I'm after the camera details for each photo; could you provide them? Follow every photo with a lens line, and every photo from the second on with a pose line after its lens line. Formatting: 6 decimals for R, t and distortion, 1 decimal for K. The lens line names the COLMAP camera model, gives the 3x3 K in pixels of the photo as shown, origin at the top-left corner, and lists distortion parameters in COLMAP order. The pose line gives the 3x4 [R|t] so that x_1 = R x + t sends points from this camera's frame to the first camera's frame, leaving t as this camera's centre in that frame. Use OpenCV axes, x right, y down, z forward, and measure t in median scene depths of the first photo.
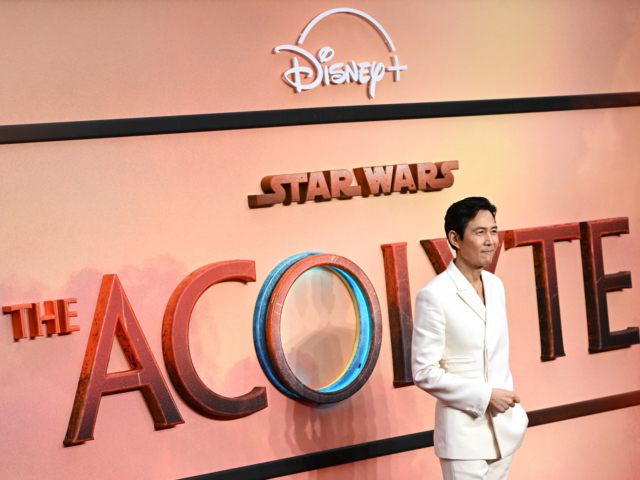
lens RADIAL K [[1360.1, 0, 415.3], [0, 1360.1, 281.4], [0, 0, 1]] dist [0.005090, -0.133372]
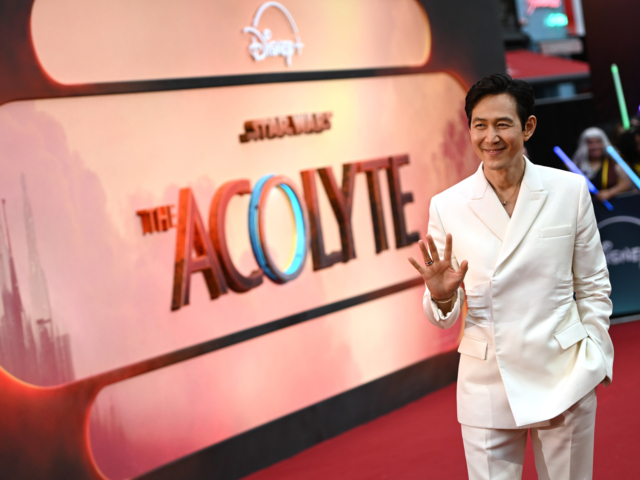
lens RADIAL K [[1573.4, 0, 320.0], [0, 1573.4, 240.0], [0, 0, 1]] dist [0.037047, 0.227174]
pose [[0.877074, -0.046570, 0.478093, -0.815367], [0.070381, 0.997007, -0.031998, 0.101747], [-0.475172, 0.061713, 0.877726, -0.450100]]
